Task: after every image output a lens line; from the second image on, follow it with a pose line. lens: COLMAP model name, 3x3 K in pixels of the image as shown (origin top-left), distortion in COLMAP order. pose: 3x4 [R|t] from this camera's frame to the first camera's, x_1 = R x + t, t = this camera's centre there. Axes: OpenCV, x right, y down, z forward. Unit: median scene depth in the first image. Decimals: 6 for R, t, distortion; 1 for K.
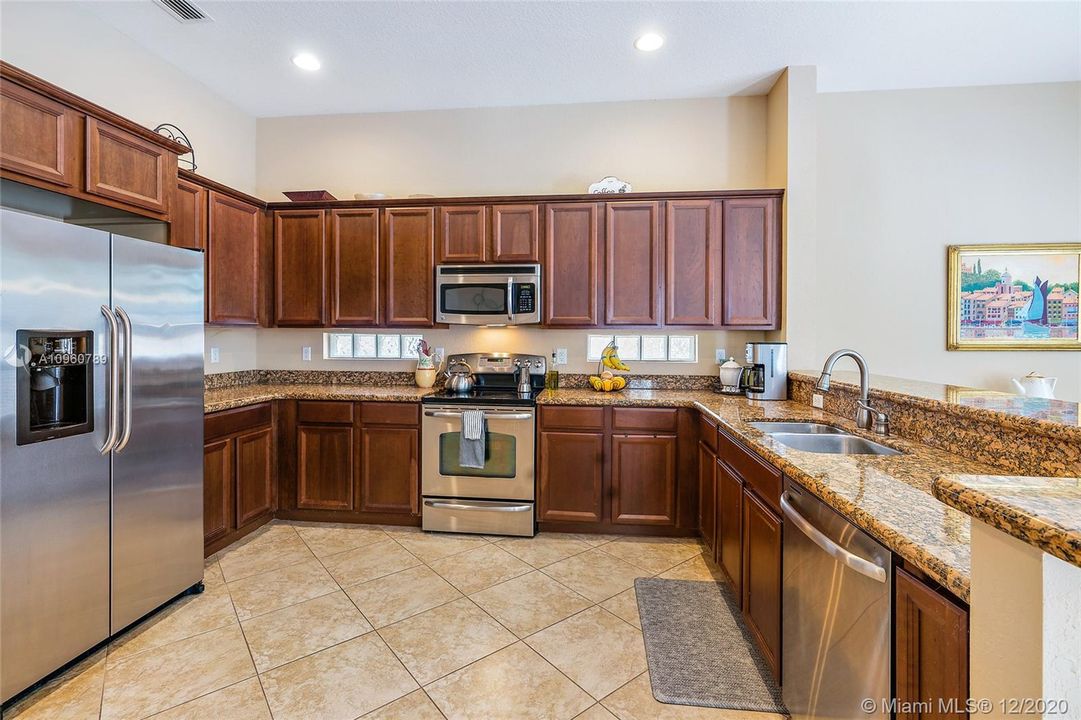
lens RADIAL K [[498.1, 0, 539.1], [0, 498.1, 335.3], [0, 0, 1]] dist [-0.000932, 0.000204]
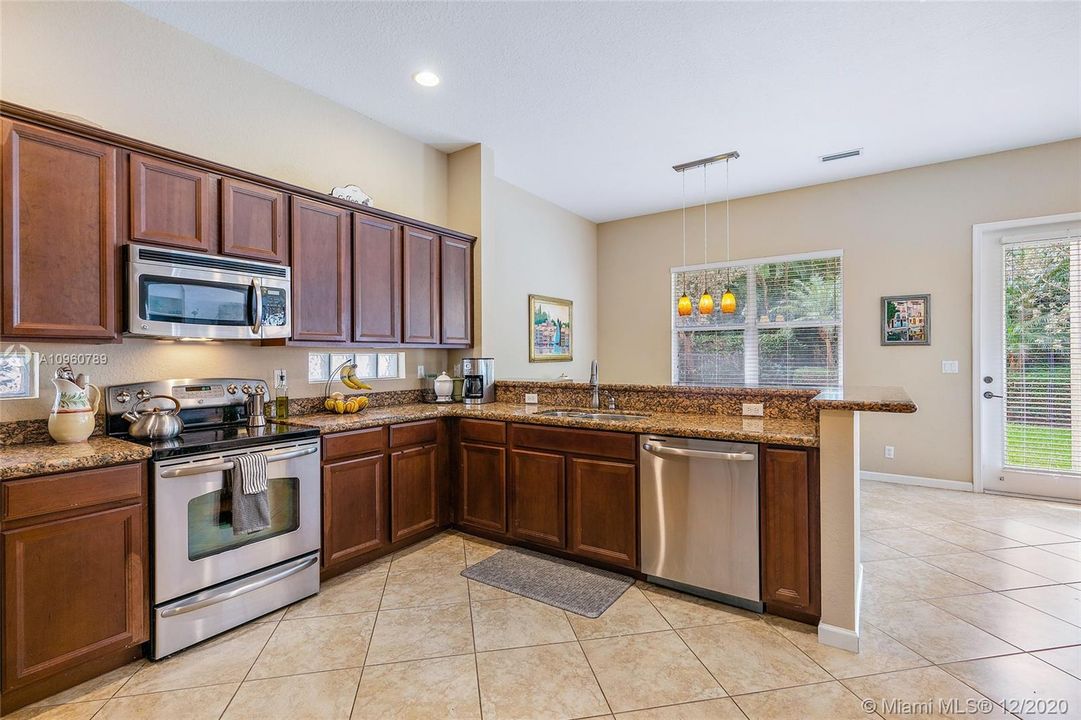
lens RADIAL K [[494.5, 0, 543.1], [0, 494.5, 354.0], [0, 0, 1]] dist [-0.003534, 0.000169]
pose [[0.469635, -0.004757, 0.882848, -0.547435], [0.010123, 0.999949, 0.000003, 0.005690], [-0.882803, 0.008936, 0.469659, 0.260340]]
